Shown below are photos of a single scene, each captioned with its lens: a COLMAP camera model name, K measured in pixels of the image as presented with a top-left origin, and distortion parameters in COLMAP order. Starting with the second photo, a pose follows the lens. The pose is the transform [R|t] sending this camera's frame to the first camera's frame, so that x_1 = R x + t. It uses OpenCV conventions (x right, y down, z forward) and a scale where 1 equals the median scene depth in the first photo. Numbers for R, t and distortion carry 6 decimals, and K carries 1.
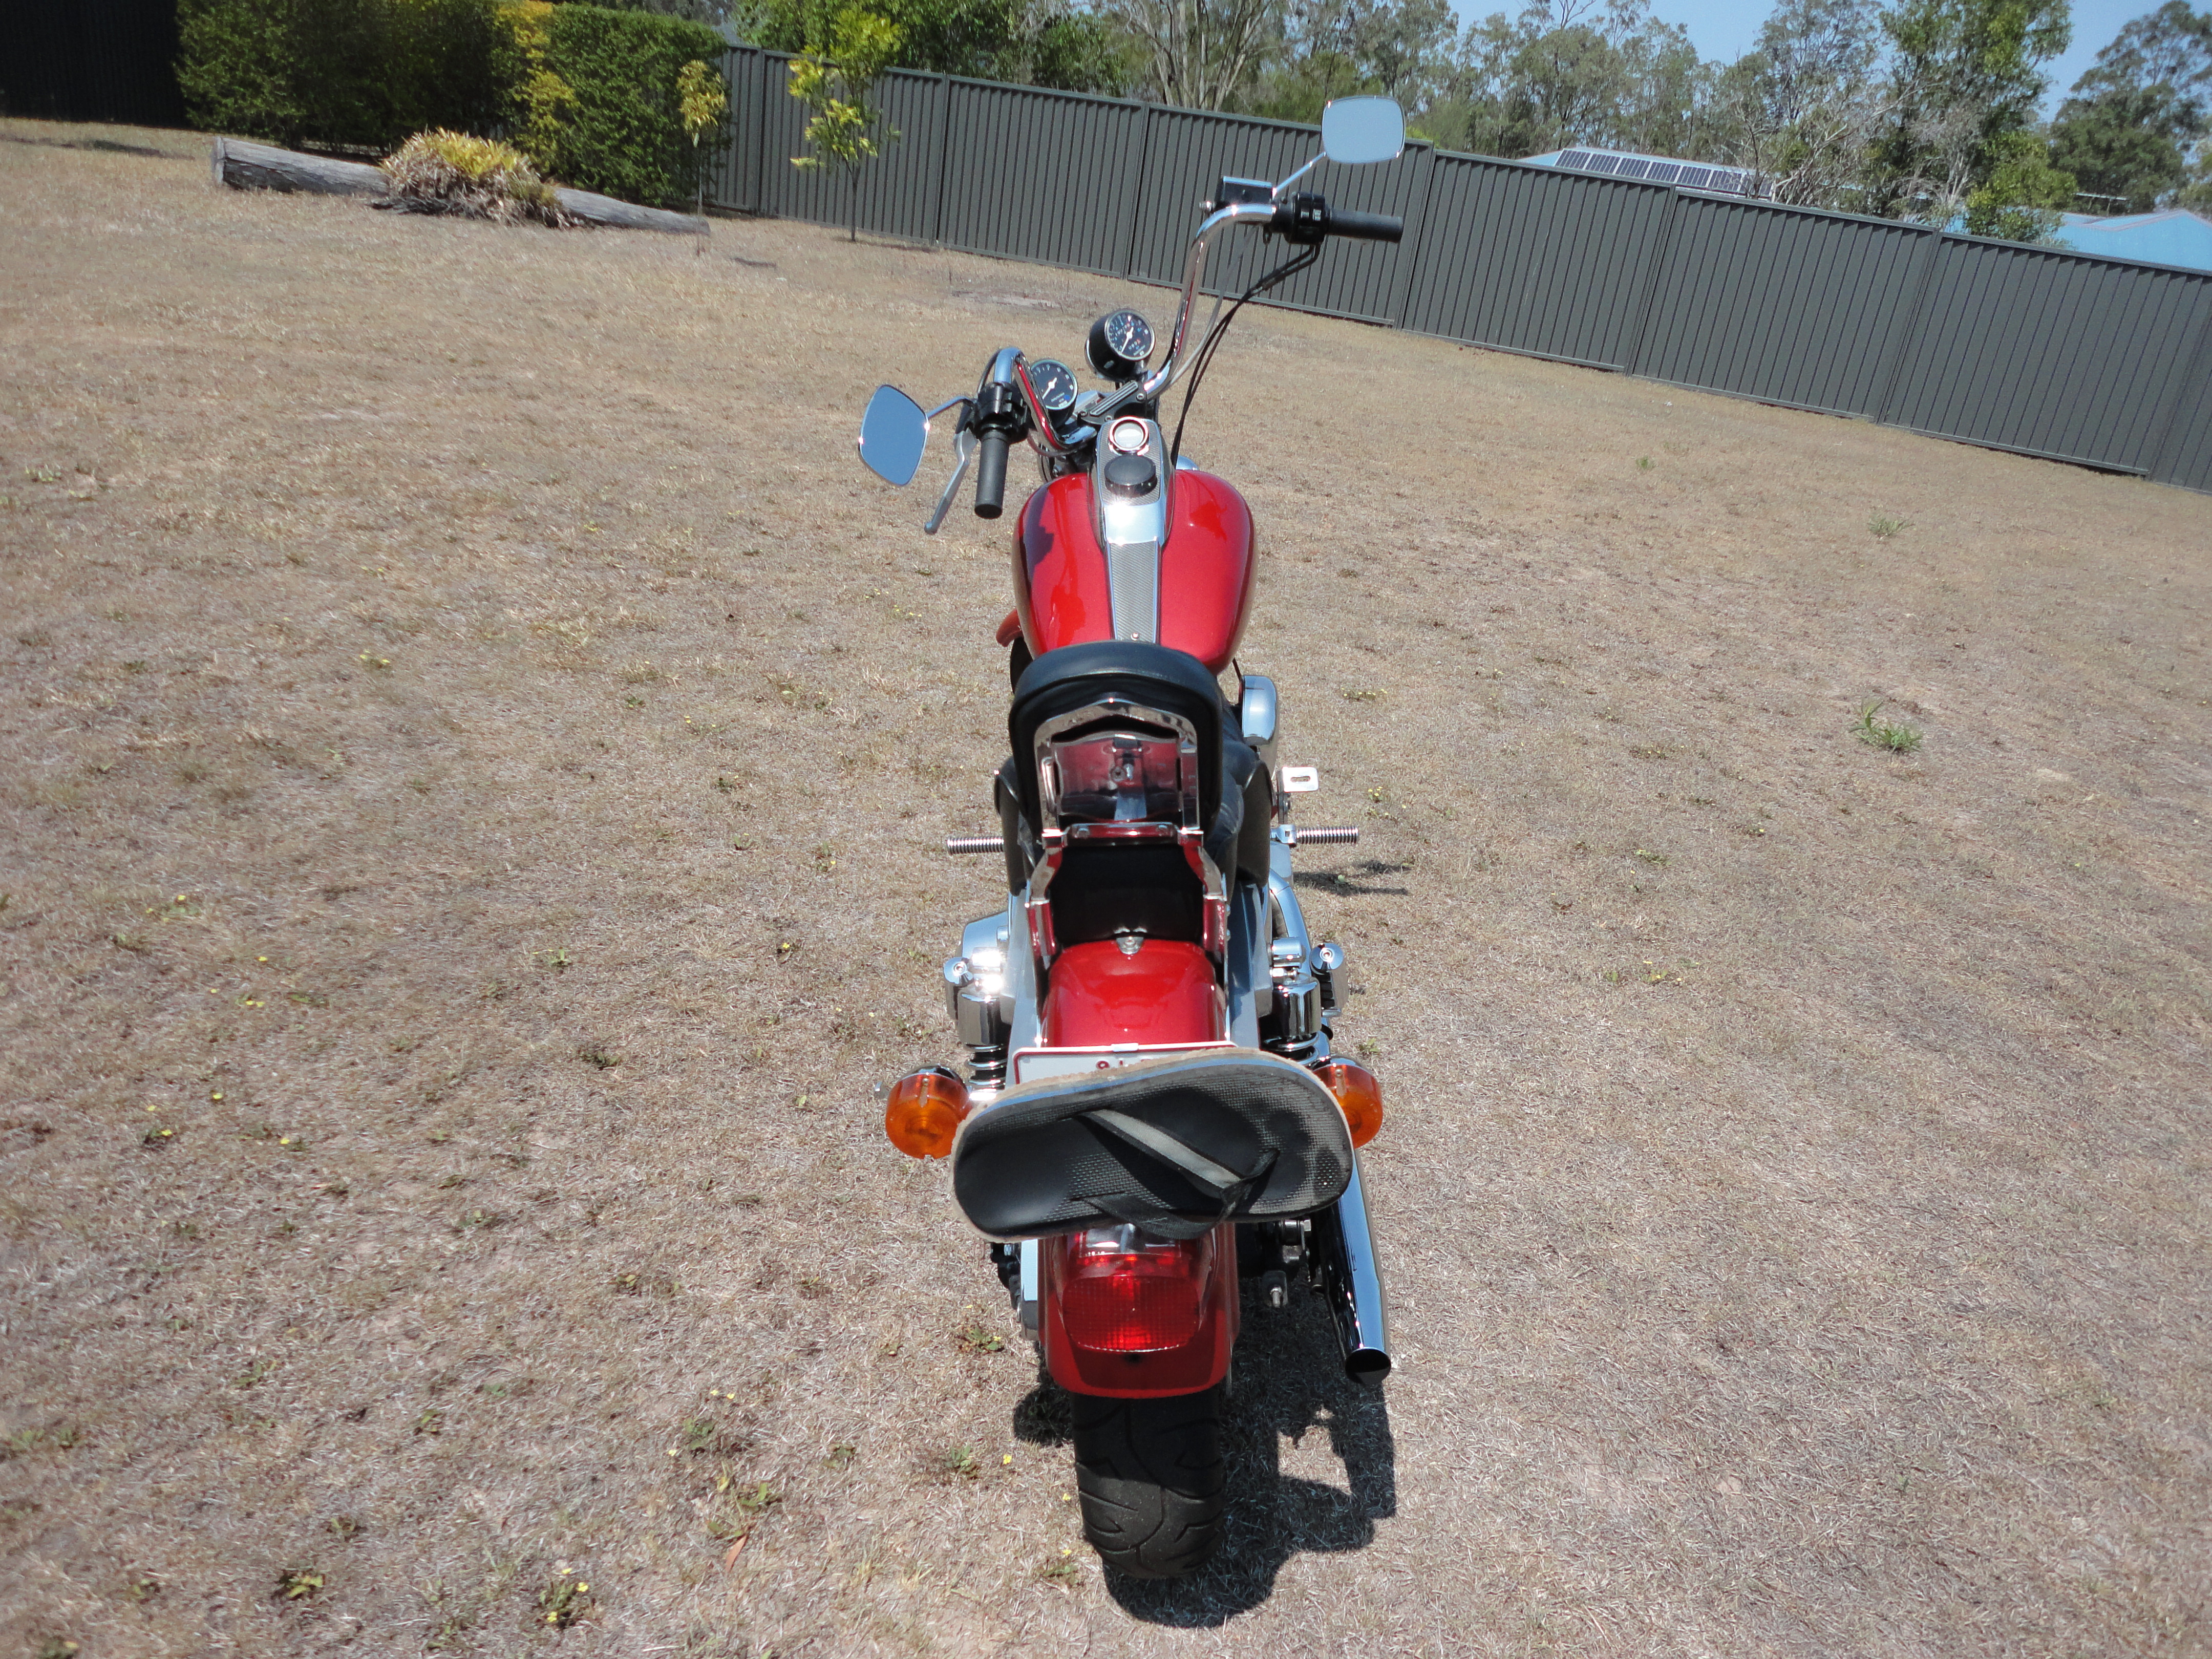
lens RADIAL K [[1587.5, 0, 1106.0], [0, 1587.5, 829.5], [0, 0, 1]] dist [-0.006395, -0.002241]
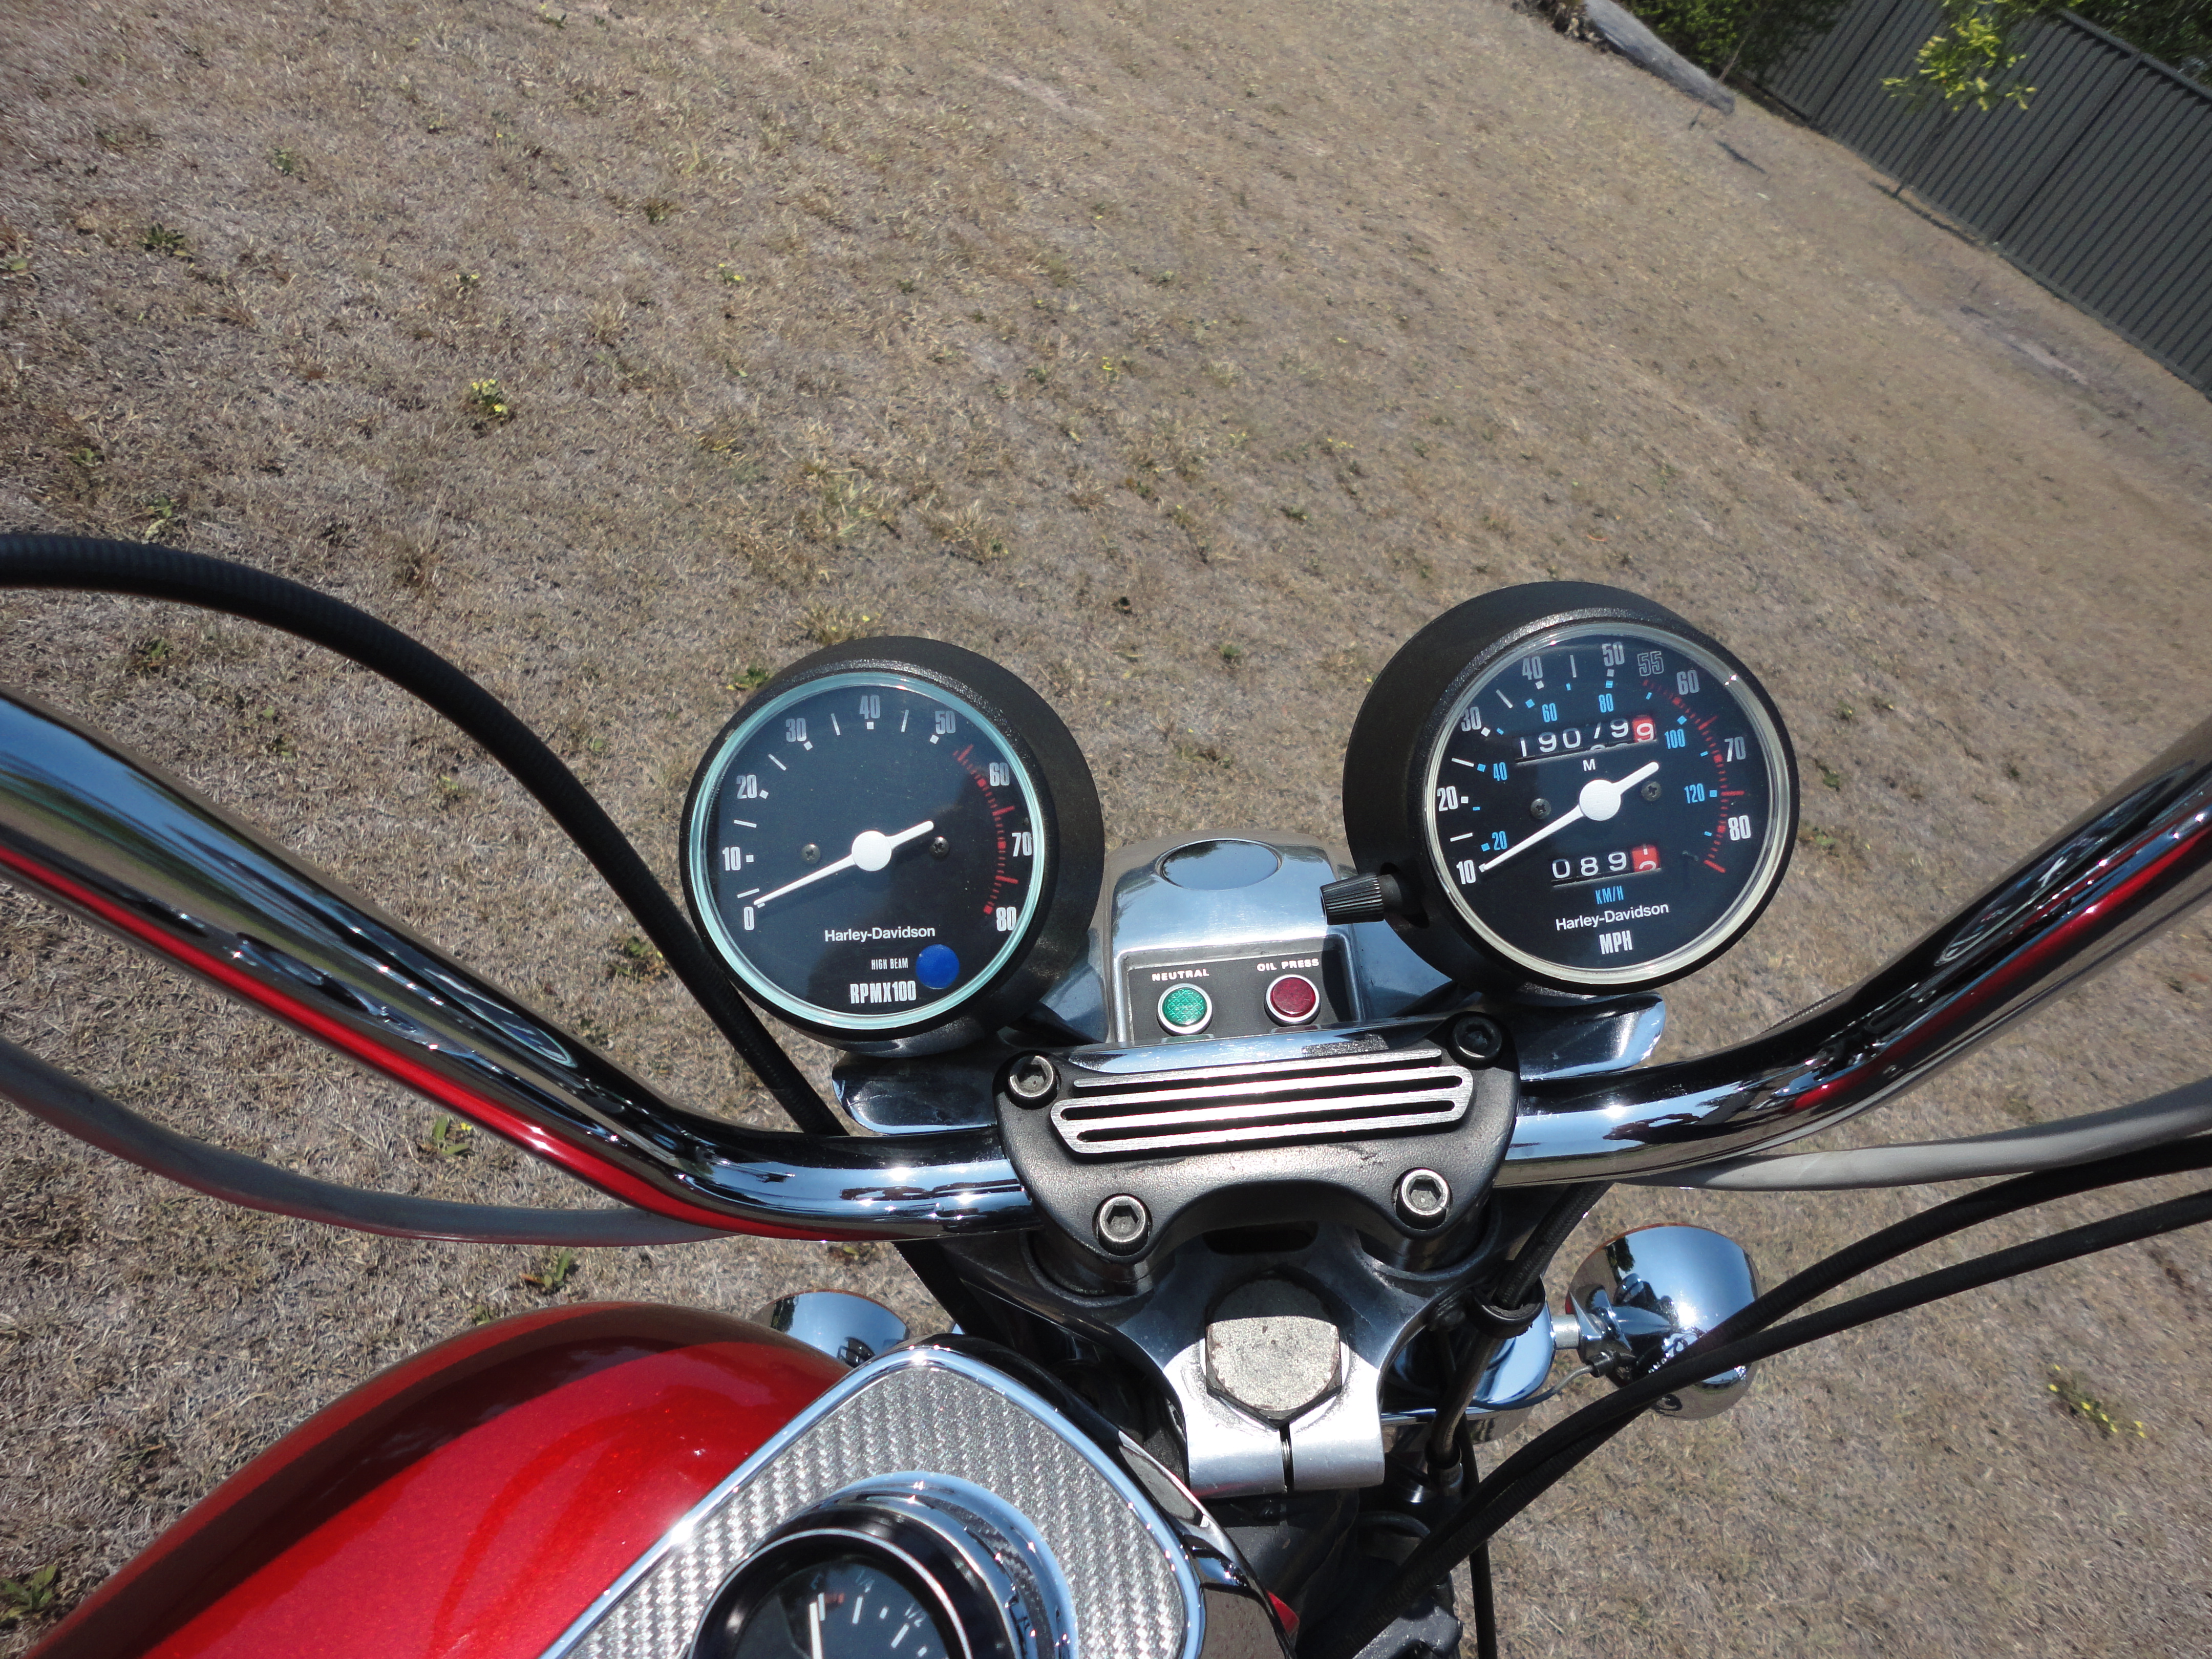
lens RADIAL K [[1587.5, 0, 1106.0], [0, 1587.5, 829.5], [0, 0, 1]] dist [-0.006395, -0.002241]
pose [[0.753126, 0.549791, -0.361292, 0.006032], [-0.520036, 0.833887, 0.184922, -0.055098], [0.402945, 0.048615, 0.913932, 0.150469]]
